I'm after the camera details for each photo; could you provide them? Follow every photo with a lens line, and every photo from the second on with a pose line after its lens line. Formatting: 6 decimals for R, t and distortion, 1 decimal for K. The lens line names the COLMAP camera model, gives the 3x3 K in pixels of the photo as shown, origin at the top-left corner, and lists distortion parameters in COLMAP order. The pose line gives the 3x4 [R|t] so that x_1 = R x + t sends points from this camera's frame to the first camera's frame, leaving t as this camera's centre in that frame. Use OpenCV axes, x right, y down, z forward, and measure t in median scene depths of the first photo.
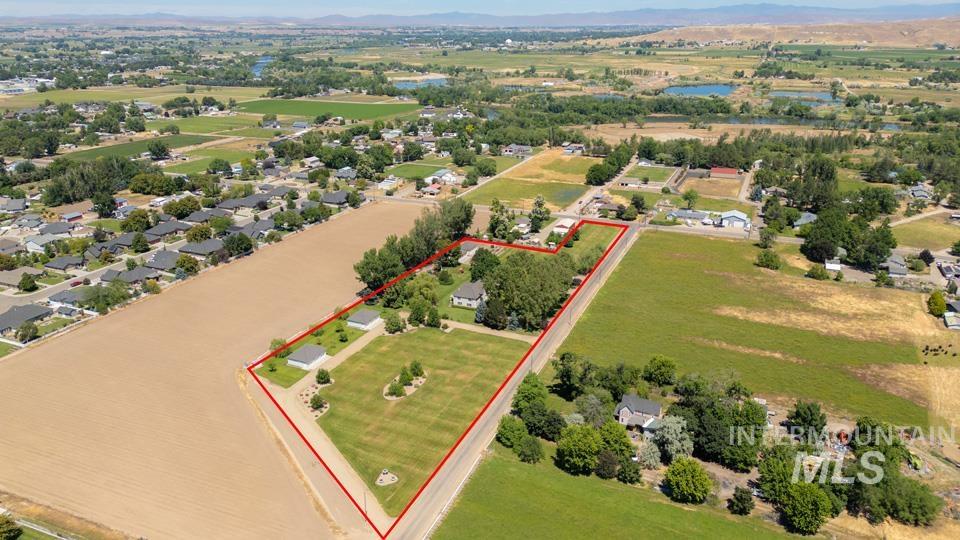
lens RADIAL K [[674.5, 0, 480.0], [0, 674.5, 270.0], [0, 0, 1]] dist [0.073795, -0.079646]
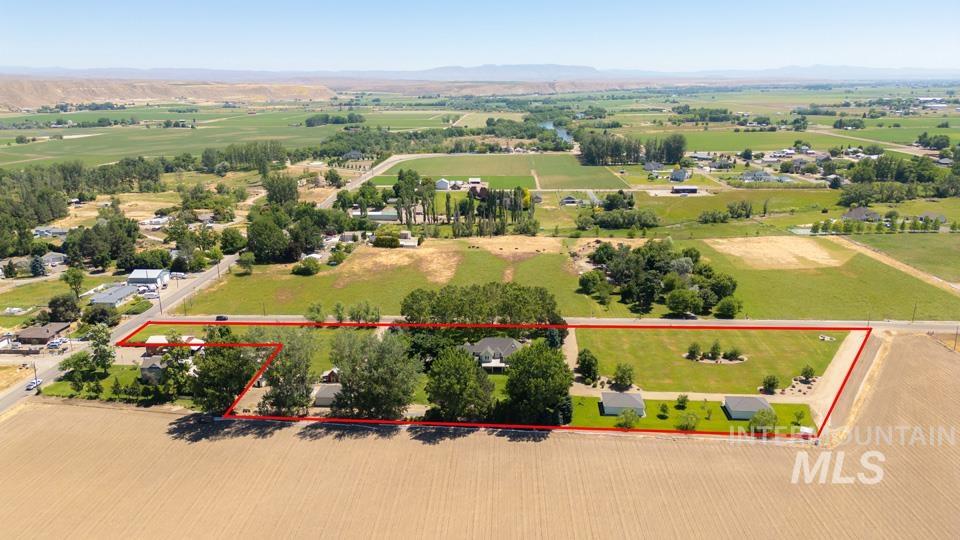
lens RADIAL K [[674.5, 0, 480.0], [0, 674.5, 270.0], [0, 0, 1]] dist [0.073795, -0.079646]
pose [[-0.353795, -0.239597, 0.904114, -0.643555], [0.325878, 0.874489, 0.359267, -0.317001], [-0.876717, 0.421738, -0.231310, 1.077409]]
